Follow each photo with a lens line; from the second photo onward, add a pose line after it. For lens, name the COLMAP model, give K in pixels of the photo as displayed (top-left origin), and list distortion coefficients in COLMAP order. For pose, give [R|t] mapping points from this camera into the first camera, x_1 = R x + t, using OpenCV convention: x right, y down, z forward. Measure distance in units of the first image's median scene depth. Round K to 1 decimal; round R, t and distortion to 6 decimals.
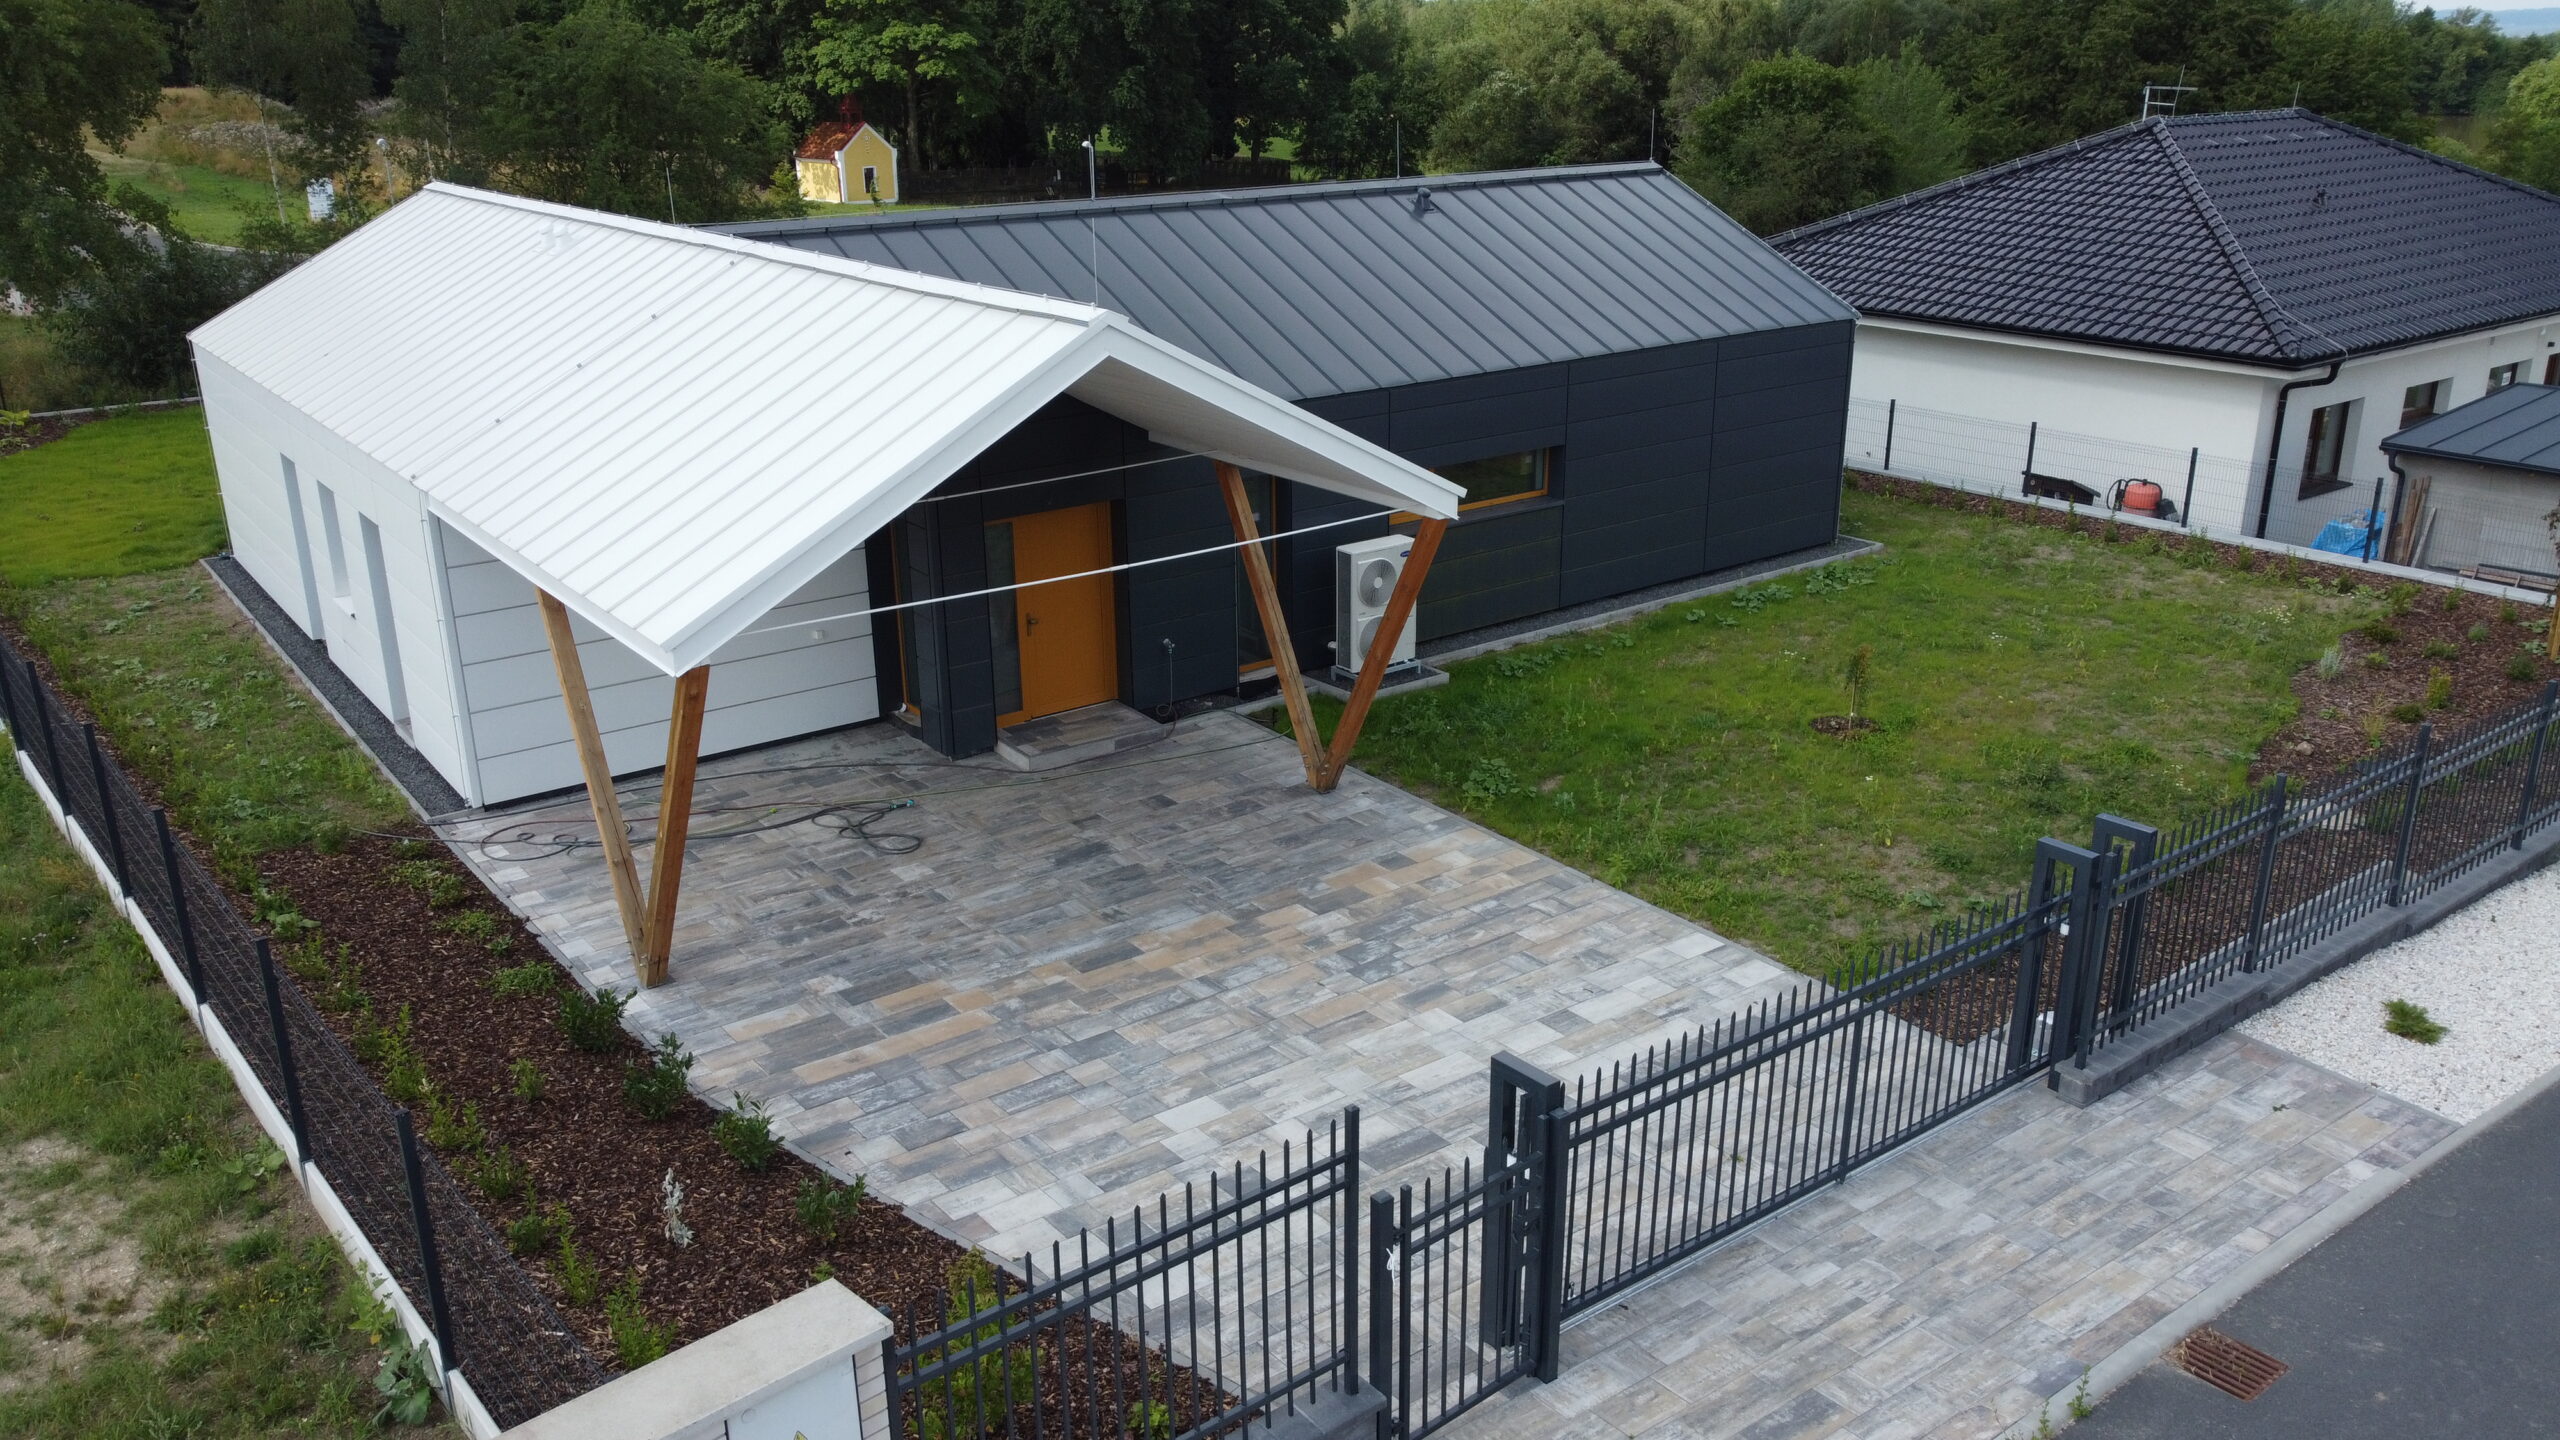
lens RADIAL K [[1932.8, 0, 1287.1], [0, 1932.8, 719.4], [0, 0, 1]] dist [0.005003, -0.009991]
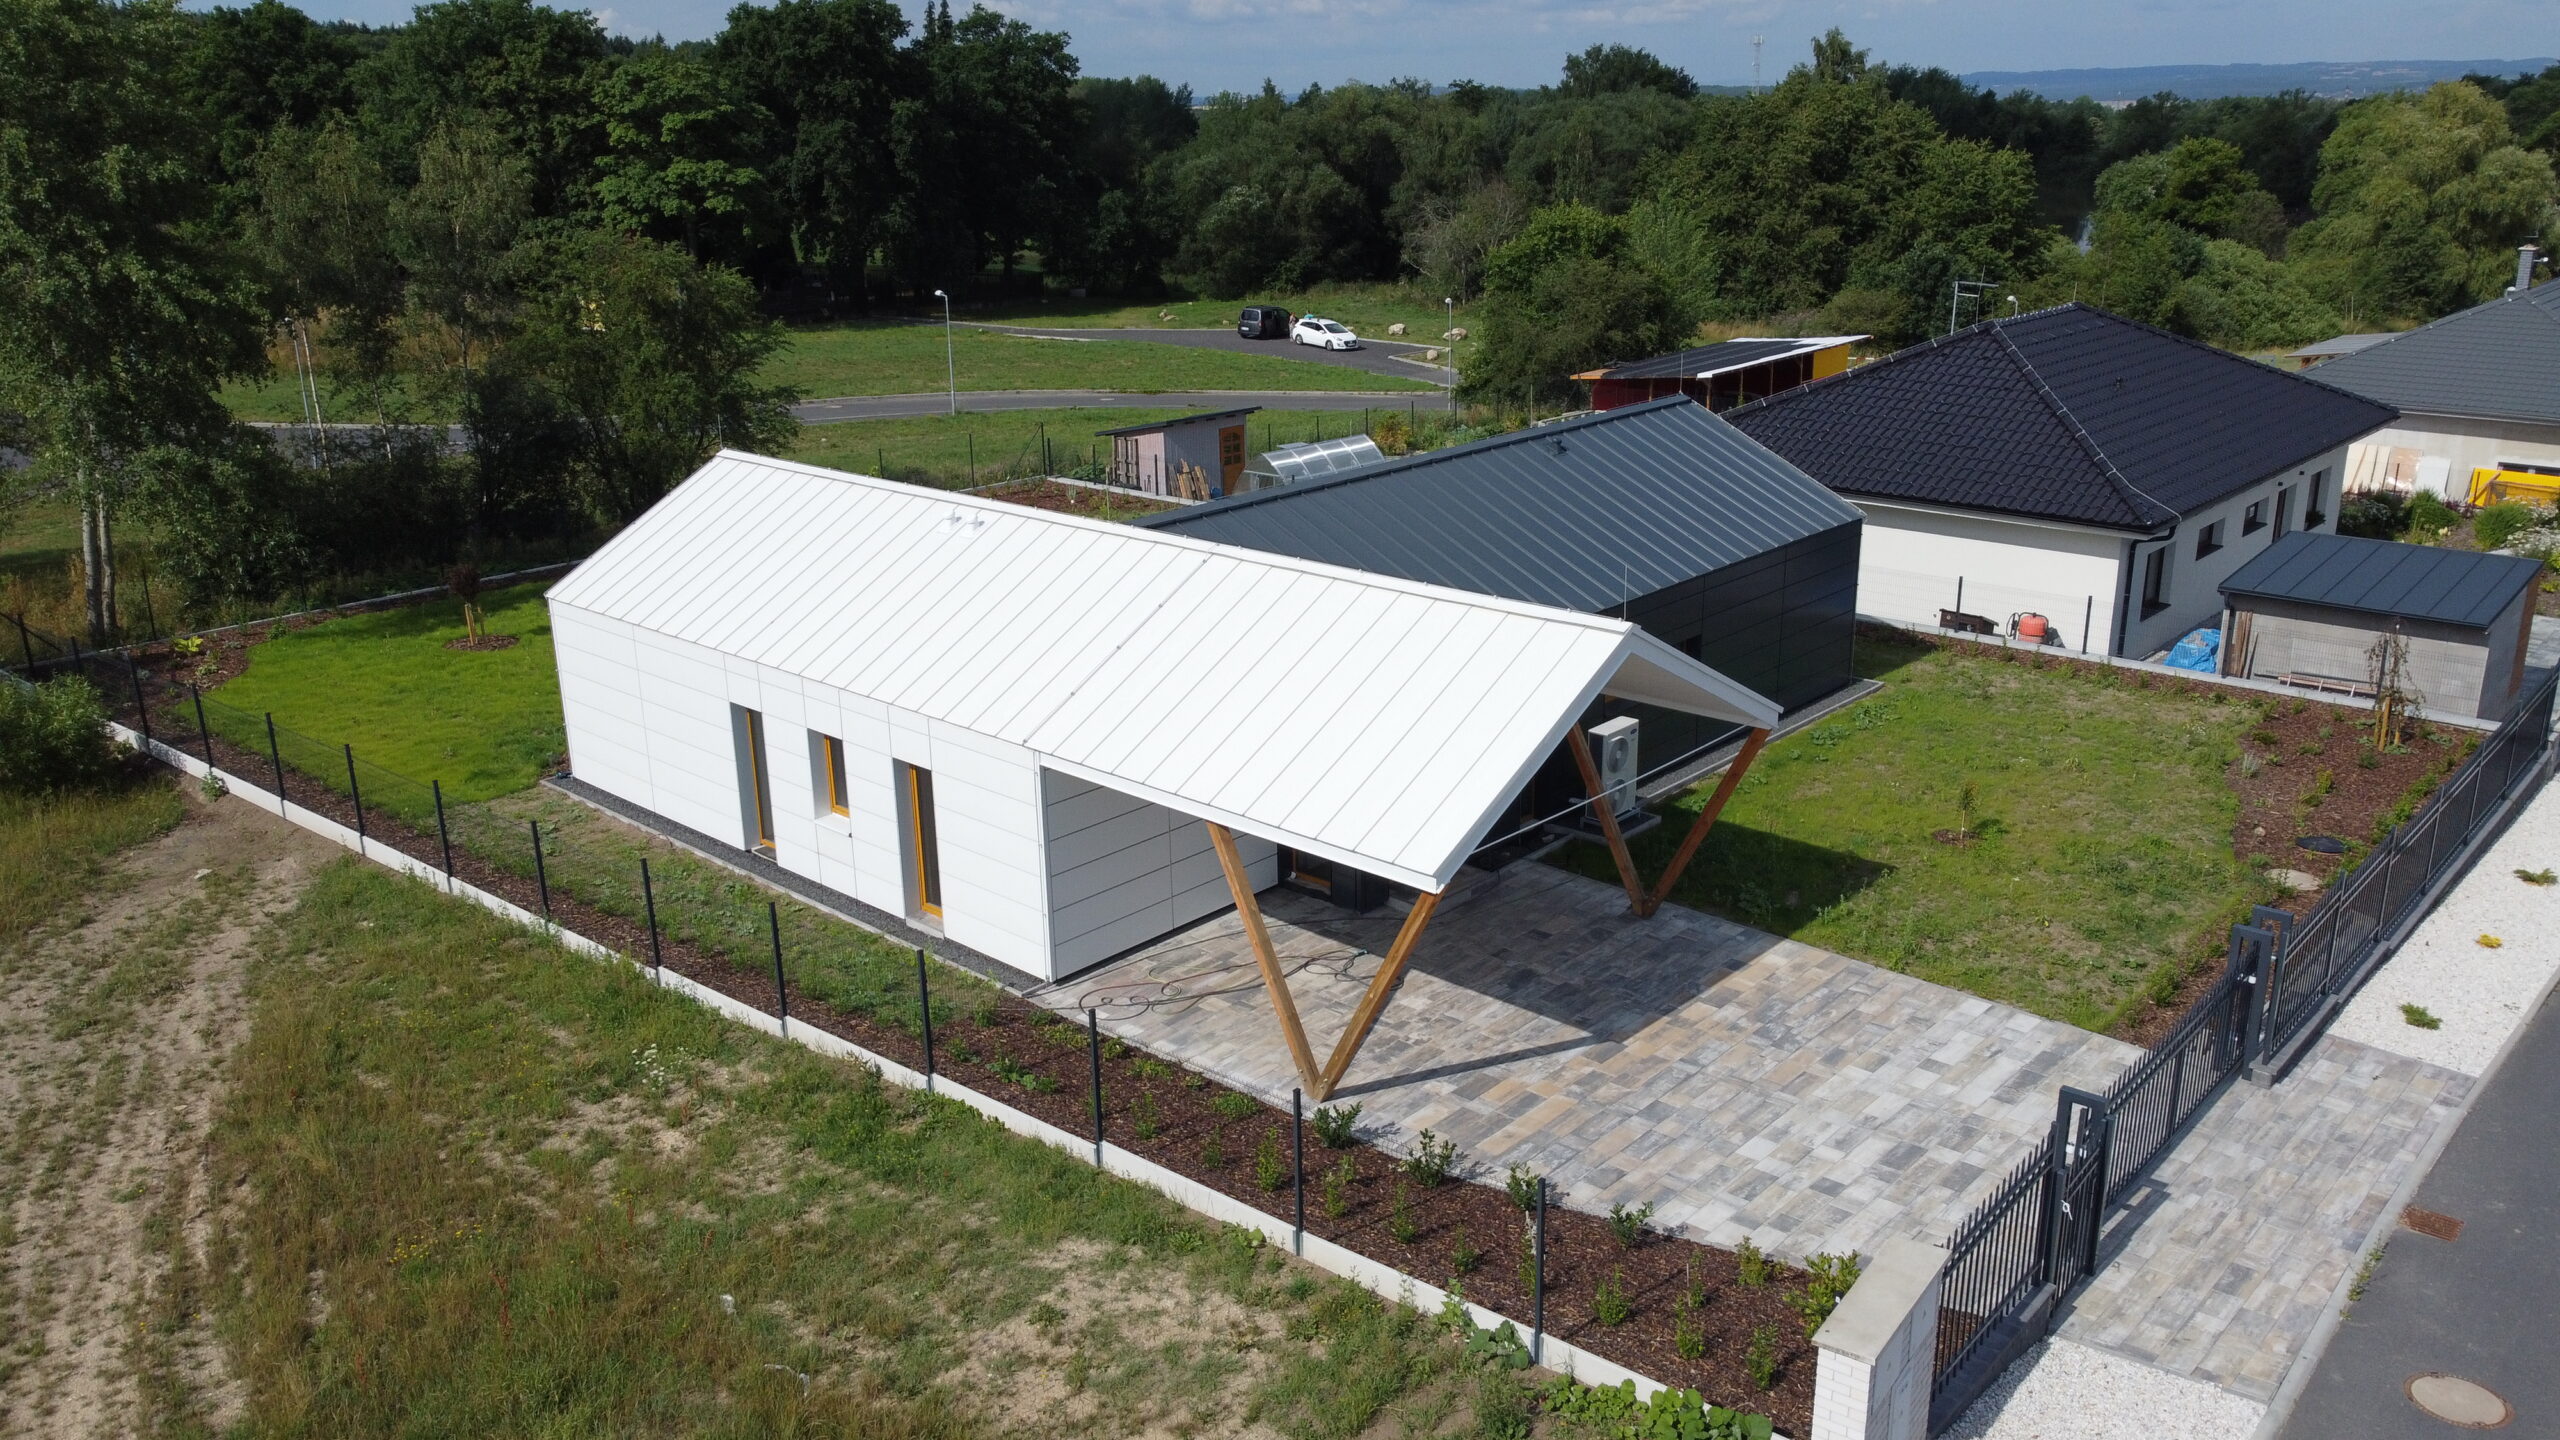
lens RADIAL K [[1932.8, 0, 1282.7], [0, 1932.8, 729.5], [0, 0, 1]] dist [0.005003, -0.009991]
pose [[0.982968, -0.063100, 0.172605, -0.323766], [0.067533, 0.997518, -0.019929, -0.060113], [-0.170919, 0.031246, 0.984790, -0.225703]]
